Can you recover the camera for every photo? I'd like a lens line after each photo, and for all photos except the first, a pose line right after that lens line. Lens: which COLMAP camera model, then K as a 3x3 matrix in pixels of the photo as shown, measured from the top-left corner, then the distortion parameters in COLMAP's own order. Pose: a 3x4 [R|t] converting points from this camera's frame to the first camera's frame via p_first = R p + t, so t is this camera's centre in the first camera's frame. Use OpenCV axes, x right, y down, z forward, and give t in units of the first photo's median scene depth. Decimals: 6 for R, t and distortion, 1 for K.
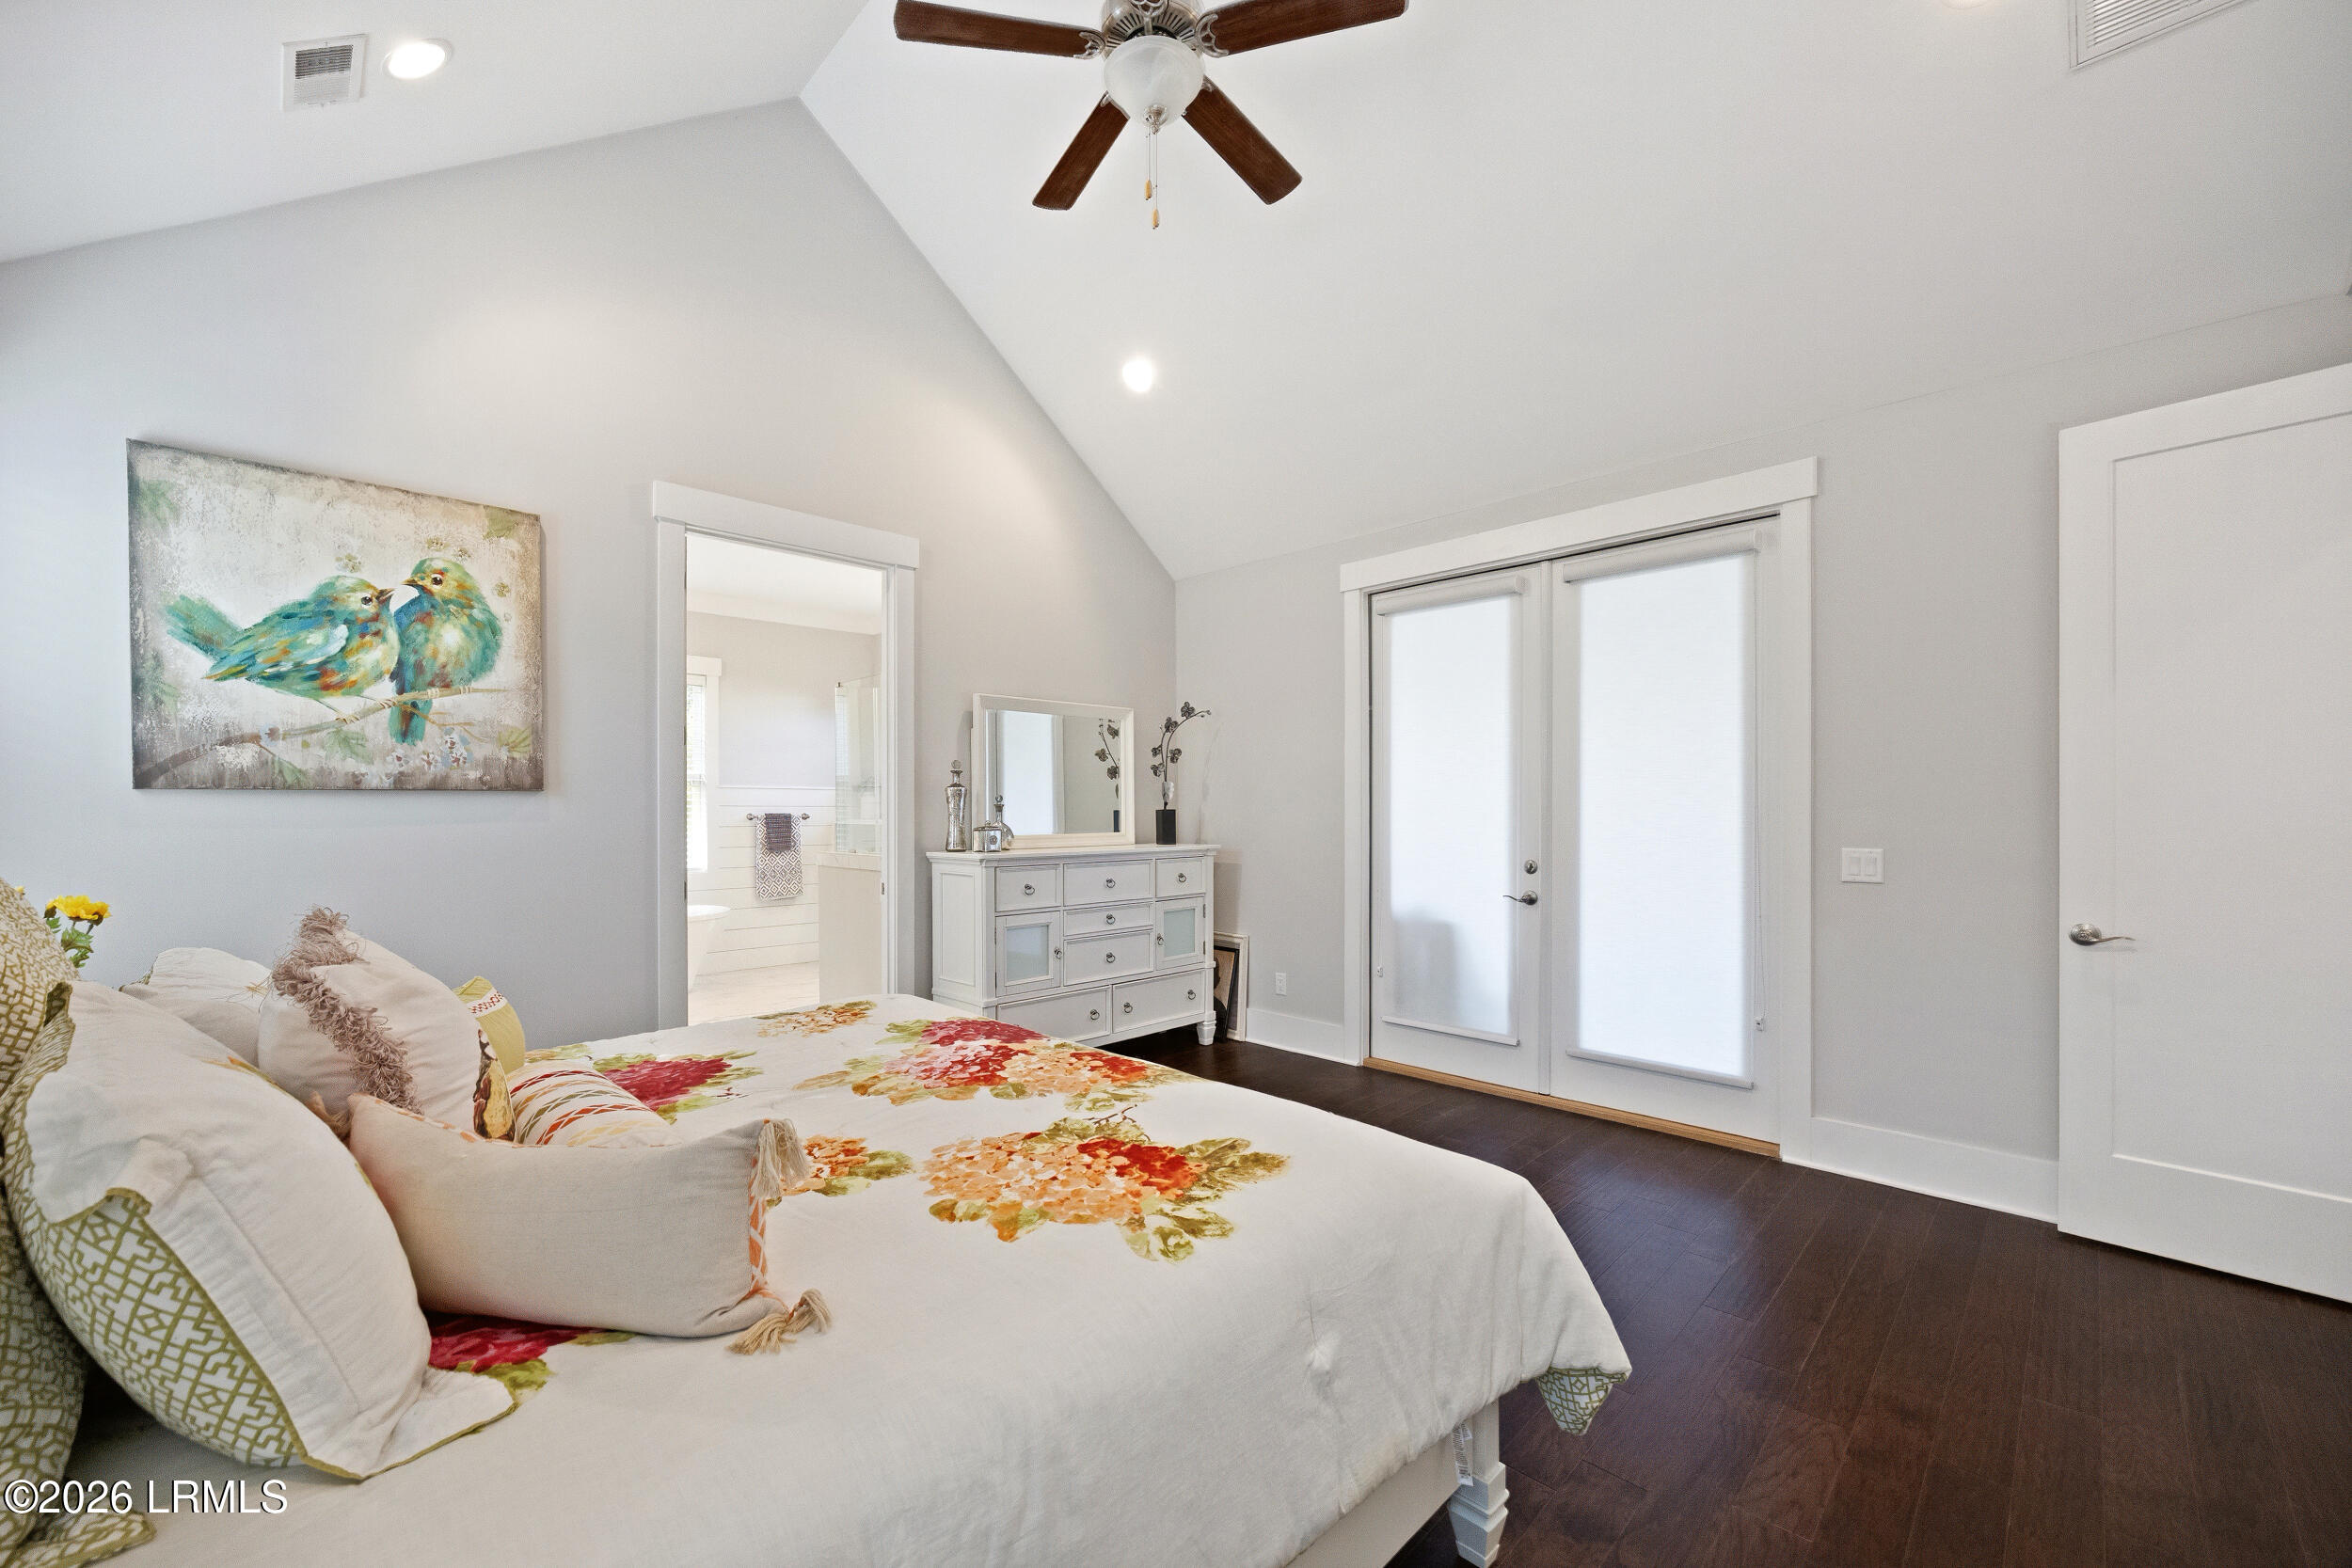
lens RADIAL K [[919.6, 0, 1154.3], [0, 919.6, 814.0], [0, 0, 1]] dist [-0.002715, 0.000072]
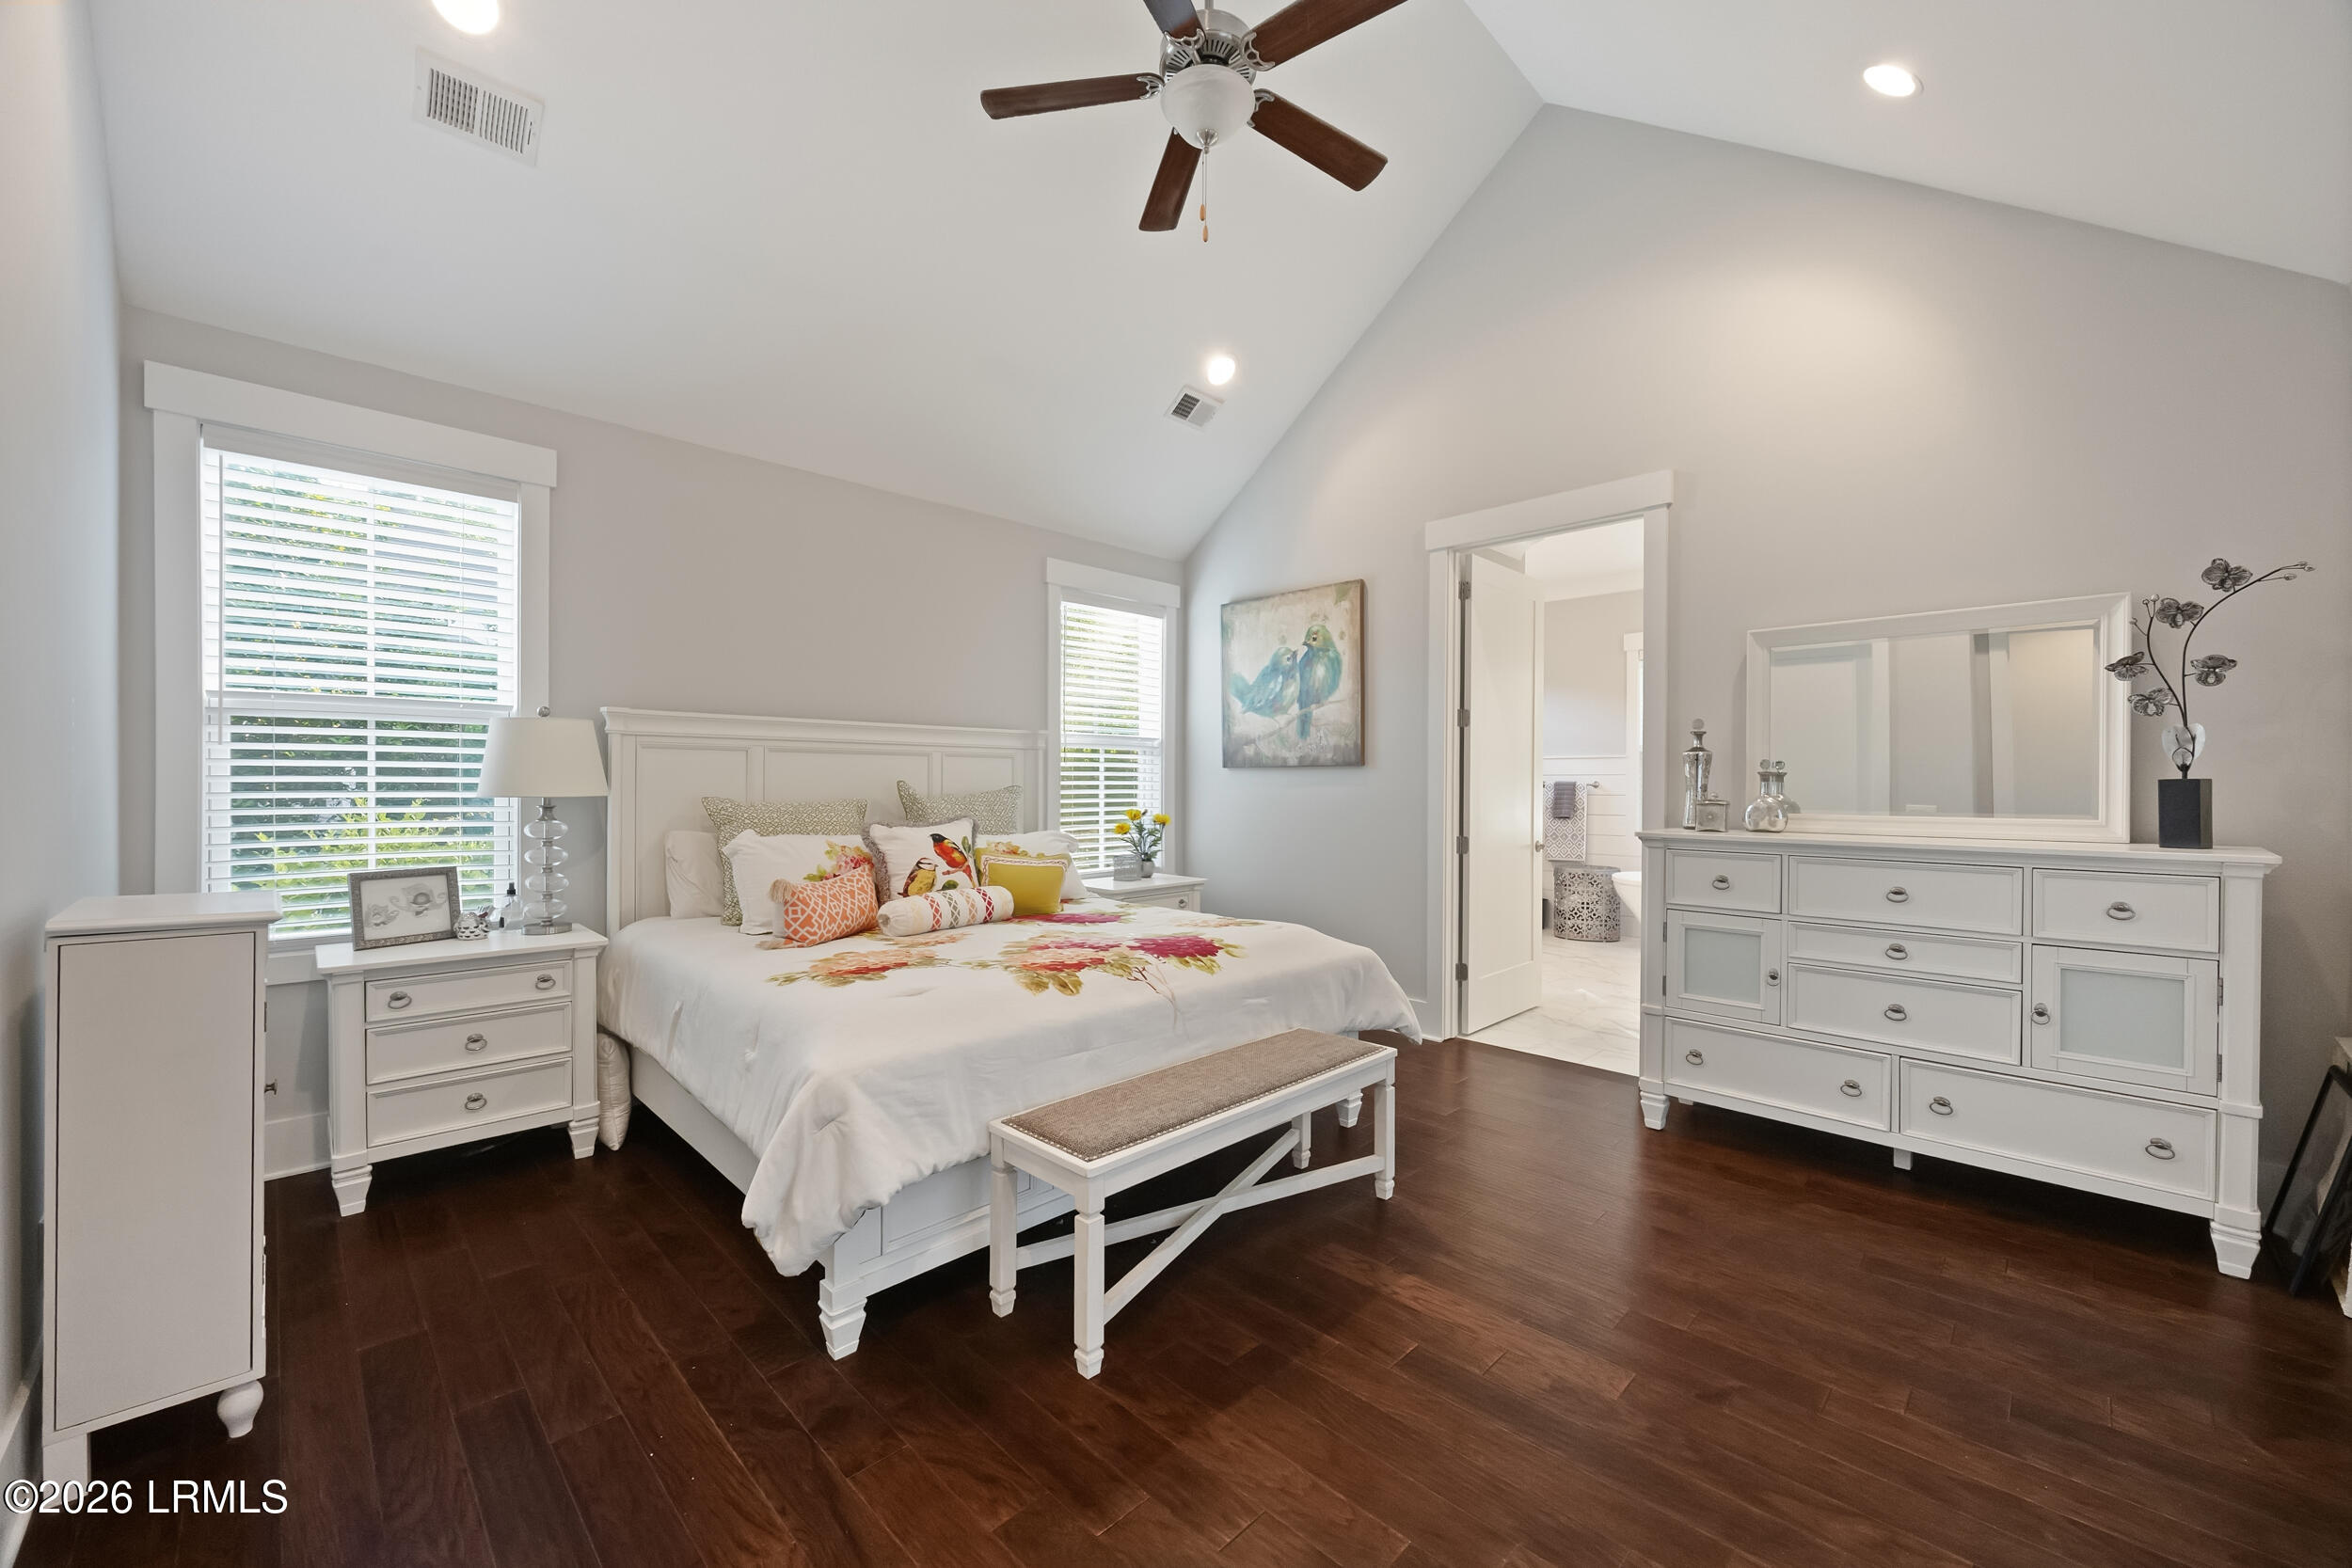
lens RADIAL K [[919.6, 0, 1181.7], [0, 919.6, 790.7], [0, 0, 1]] dist [-0.002715, 0.000072]
pose [[0.006615, 0.013385, -0.999889, 0.855963], [-0.007854, 0.999880, 0.013333, -0.001896], [0.999947, 0.007765, 0.006720, 0.741089]]
